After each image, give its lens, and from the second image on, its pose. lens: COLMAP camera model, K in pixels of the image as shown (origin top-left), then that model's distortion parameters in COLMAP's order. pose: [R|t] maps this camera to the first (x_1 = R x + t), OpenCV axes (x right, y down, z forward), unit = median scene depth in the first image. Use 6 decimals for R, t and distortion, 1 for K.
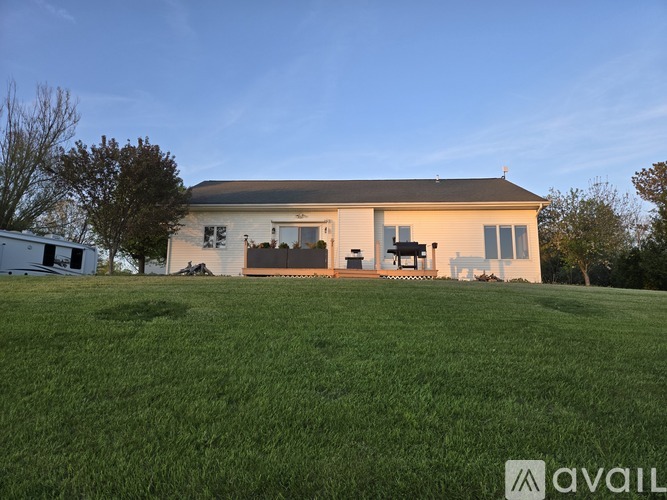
lens RADIAL K [[445.7, 0, 333.2], [0, 445.7, 250.8], [0, 0, 1]] dist [-0.000337, 0.000233]
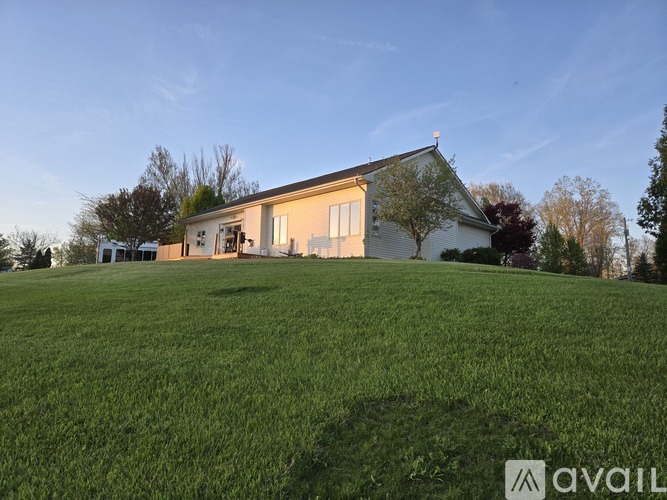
lens RADIAL K [[445.7, 0, 332.9], [0, 445.7, 250.1], [0, 0, 1]] dist [-0.000337, 0.000233]
pose [[0.761628, -0.072353, -0.643962, 1.010321], [0.082263, 0.996503, -0.014669, 0.063269], [0.642772, -0.041802, 0.764916, 0.171640]]
